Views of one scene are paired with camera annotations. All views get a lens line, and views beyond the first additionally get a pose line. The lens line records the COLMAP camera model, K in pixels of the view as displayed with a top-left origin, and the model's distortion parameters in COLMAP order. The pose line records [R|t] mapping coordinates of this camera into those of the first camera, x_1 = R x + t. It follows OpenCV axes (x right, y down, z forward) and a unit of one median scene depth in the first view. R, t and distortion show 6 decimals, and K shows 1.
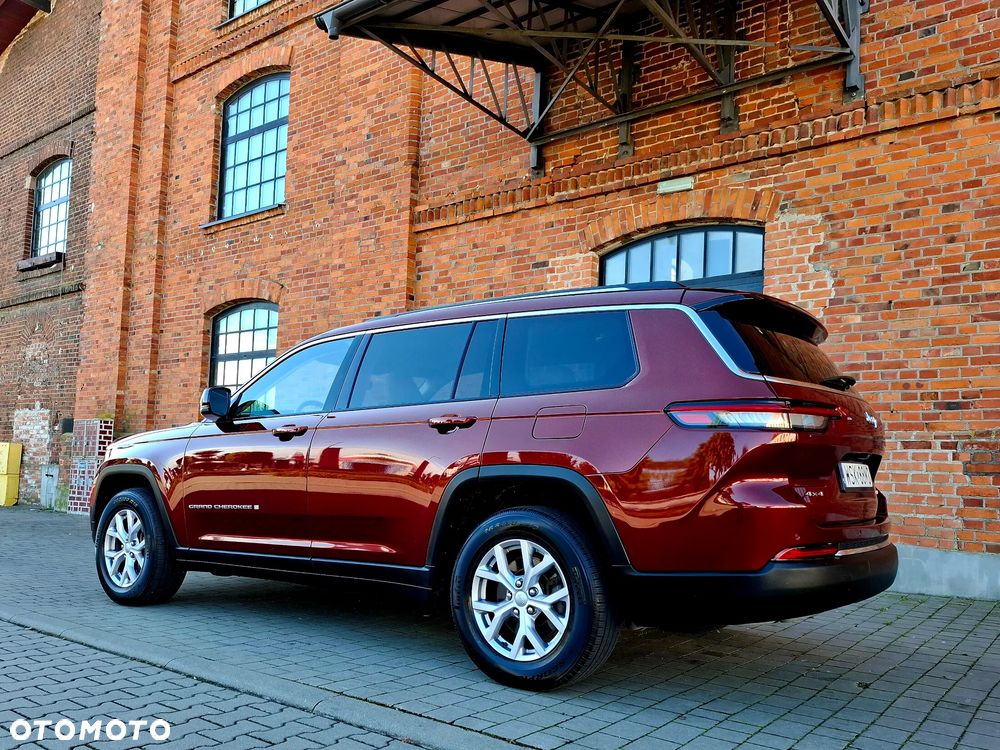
lens RADIAL K [[843.8, 0, 469.1], [0, 843.8, 470.5], [0, 0, 1]] dist [0.052449, -0.070160]
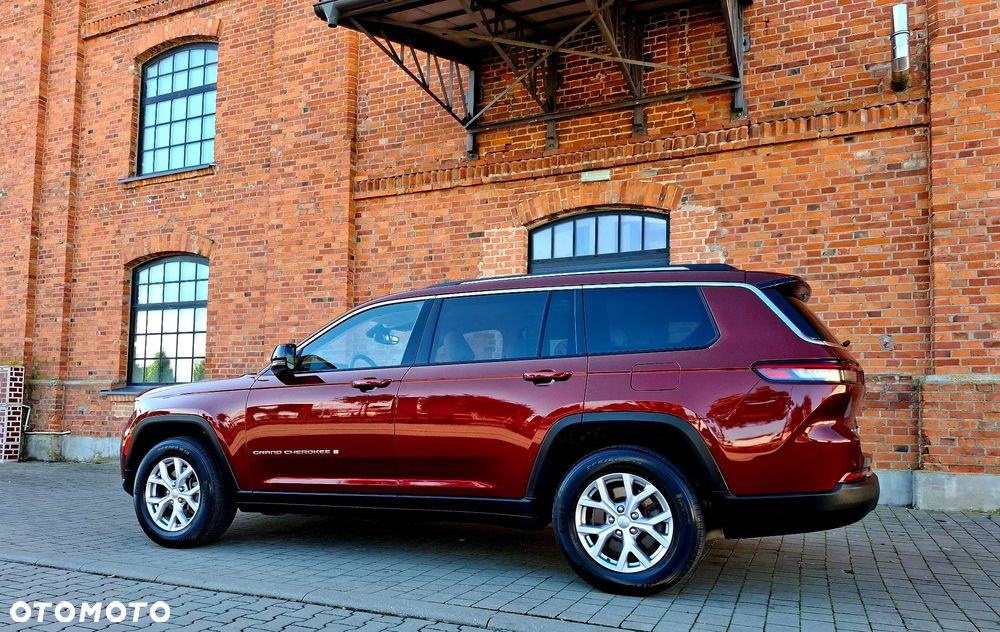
lens RADIAL K [[746.8, 0, 470.5], [0, 746.8, 404.5], [0, 0, 1]] dist [0.038860, -0.042139]
pose [[0.968410, -0.015429, 0.248885, -0.199353], [0.015946, 0.999873, -0.000065, -0.009809], [-0.248852, 0.004031, 0.968533, 0.004474]]
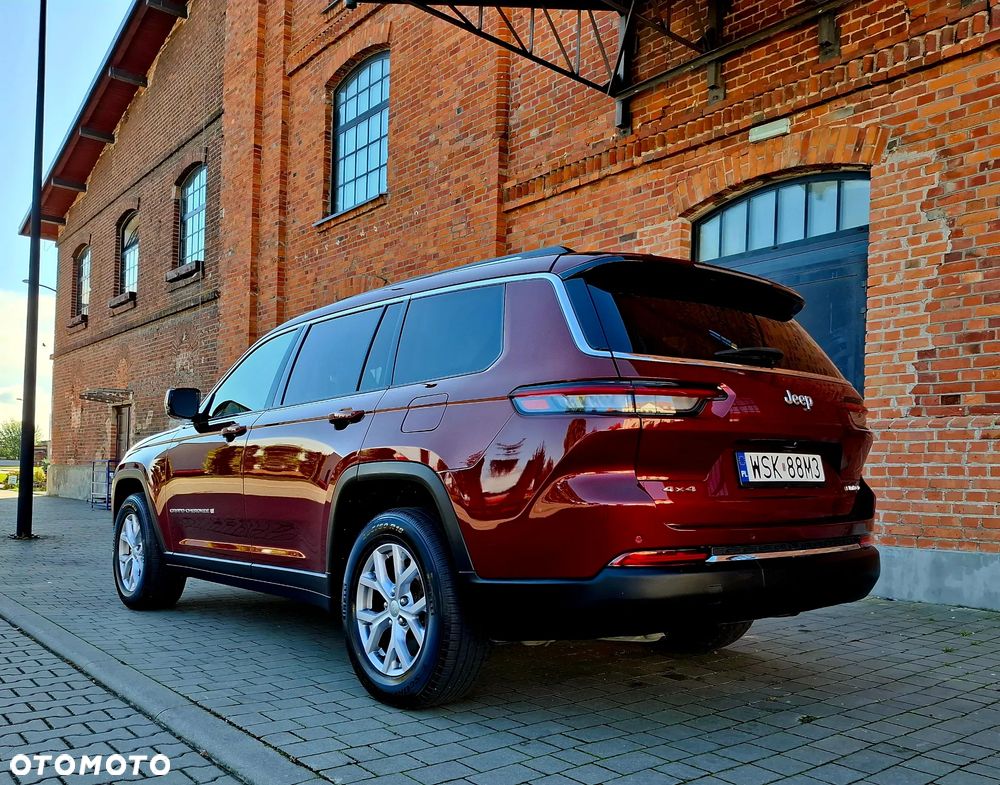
lens RADIAL K [[909.3, 0, 494.4], [0, 909.3, 519.0], [0, 0, 1]] dist [0.008541, 0.000000]
pose [[0.973457, -0.004470, -0.228826, 0.178227], [0.015816, 0.998733, 0.047776, 0.003667], [0.228322, -0.050127, 0.972294, 0.031656]]
